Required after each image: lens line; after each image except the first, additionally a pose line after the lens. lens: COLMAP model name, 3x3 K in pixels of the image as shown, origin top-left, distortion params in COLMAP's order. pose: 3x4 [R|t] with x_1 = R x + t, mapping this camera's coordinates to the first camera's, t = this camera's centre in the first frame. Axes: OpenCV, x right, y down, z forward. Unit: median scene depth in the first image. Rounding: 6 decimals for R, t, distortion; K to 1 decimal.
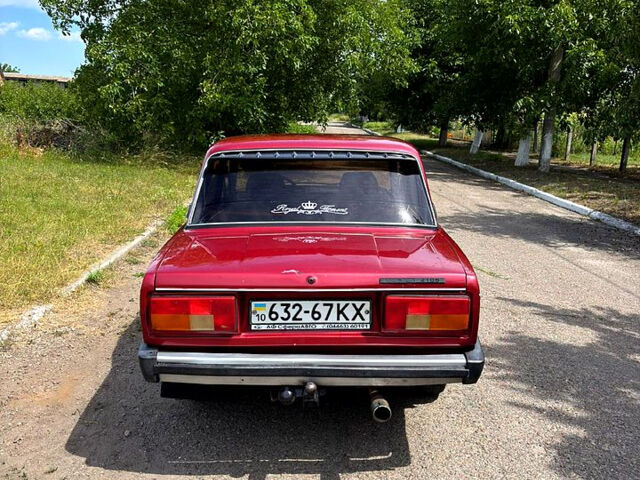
lens RADIAL K [[633.1, 0, 320.0], [0, 633.1, 240.0], [0, 0, 1]] dist [0.065256, -0.136164]
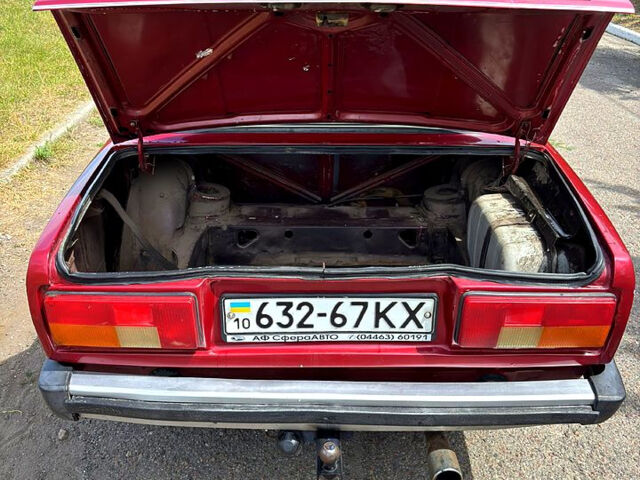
lens RADIAL K [[633.1, 0, 320.0], [0, 633.1, 240.0], [0, 0, 1]] dist [0.065256, -0.136164]
pose [[0.999906, 0.003283, -0.013310, -0.015324], [0.000506, 0.961390, 0.275189, -0.109033], [0.013700, -0.275170, 0.961298, 0.467667]]
